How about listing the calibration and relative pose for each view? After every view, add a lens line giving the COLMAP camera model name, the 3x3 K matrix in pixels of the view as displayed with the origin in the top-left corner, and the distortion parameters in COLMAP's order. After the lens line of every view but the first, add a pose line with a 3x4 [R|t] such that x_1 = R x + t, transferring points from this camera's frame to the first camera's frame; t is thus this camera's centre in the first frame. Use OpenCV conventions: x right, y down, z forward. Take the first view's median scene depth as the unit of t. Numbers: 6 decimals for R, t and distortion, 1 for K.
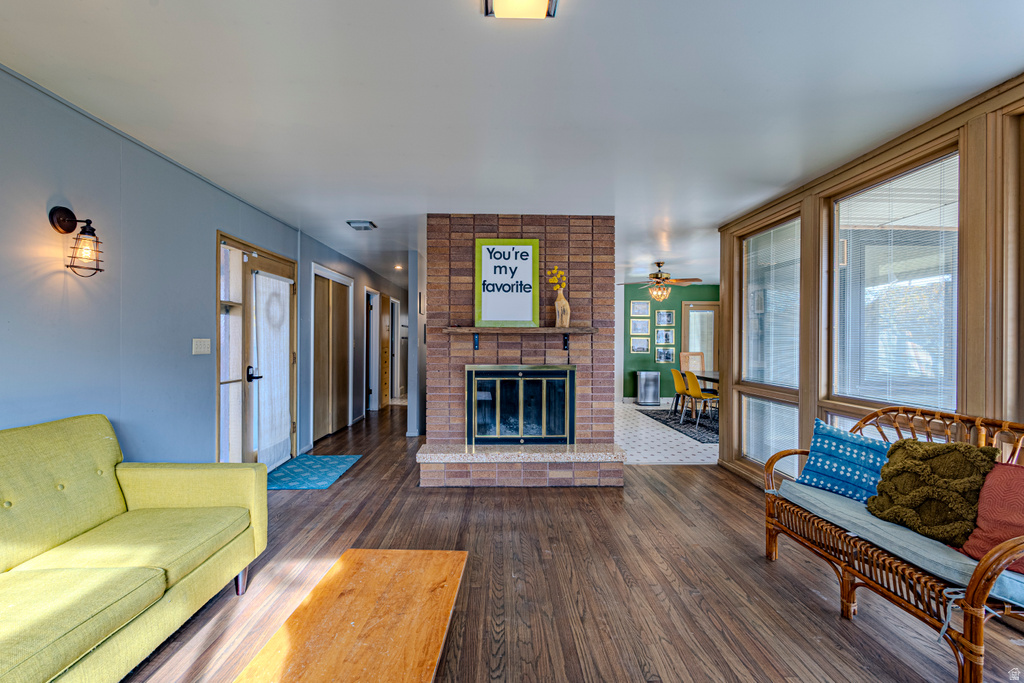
lens RADIAL K [[465.4, 0, 513.8], [0, 465.4, 342.6], [0, 0, 1]] dist [0.000292, 0.000421]
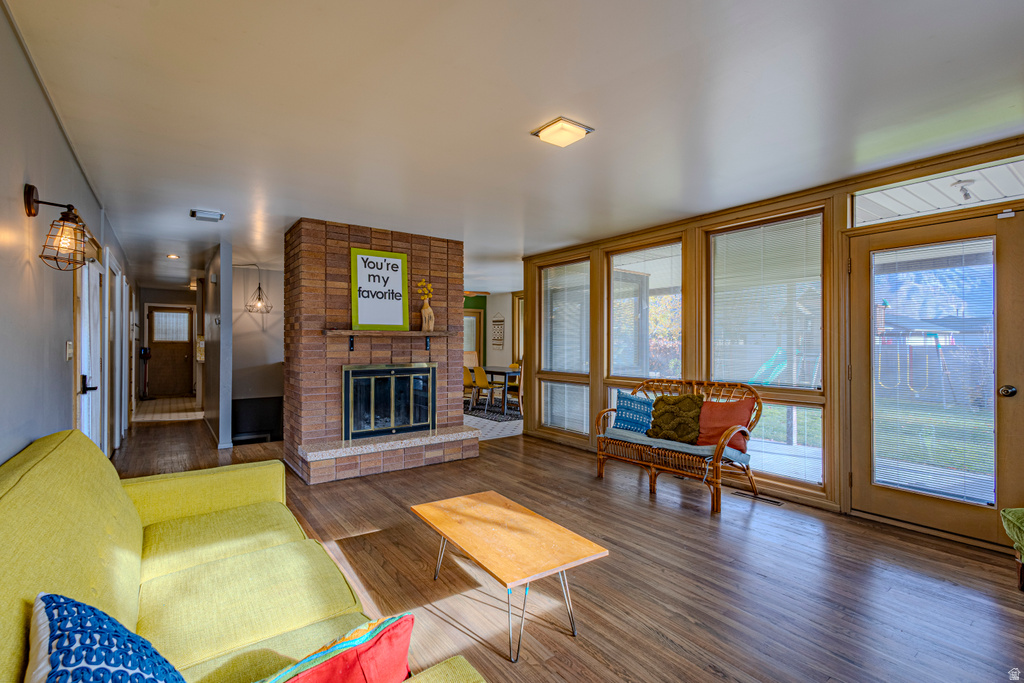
lens RADIAL K [[465.4, 0, 515.5], [0, 465.4, 340.6], [0, 0, 1]] dist [0.000292, 0.000421]
pose [[0.820850, -0.001073, 0.571142, -0.402891], [0.004967, 0.999974, -0.005260, -0.001142], [-0.571122, 0.007155, 0.820834, -0.102205]]
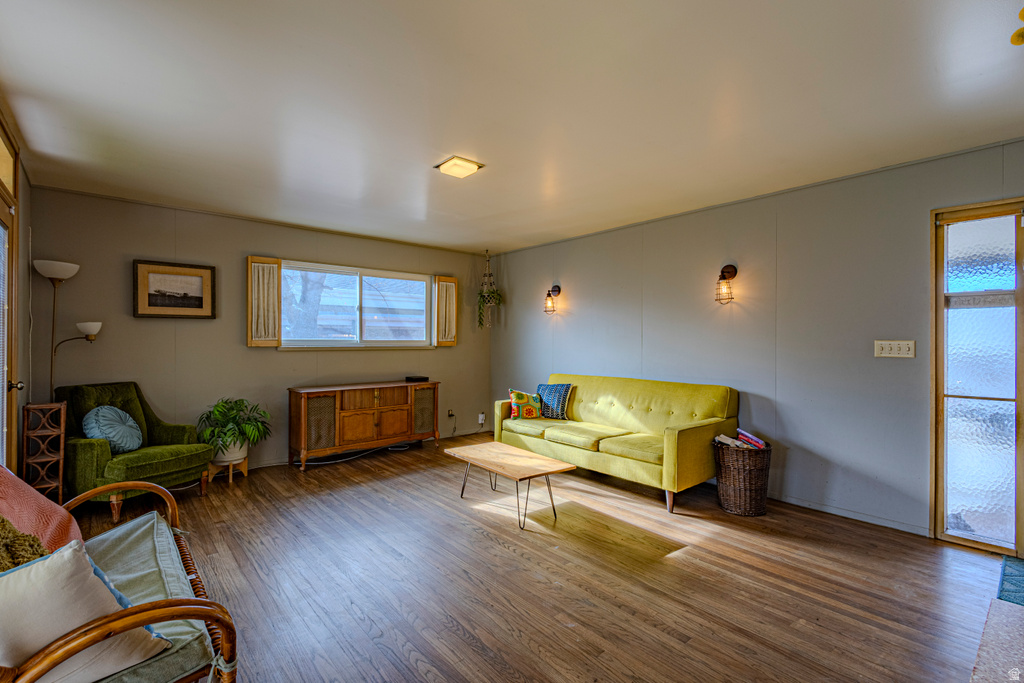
lens RADIAL K [[465.4, 0, 510.5], [0, 465.4, 342.0], [0, 0, 1]] dist [0.000292, 0.000421]
pose [[-0.780254, -0.006531, -0.625429, 0.410687], [-0.011535, 0.999926, 0.003948, -0.001082], [0.625357, 0.010295, -0.780271, 1.013667]]
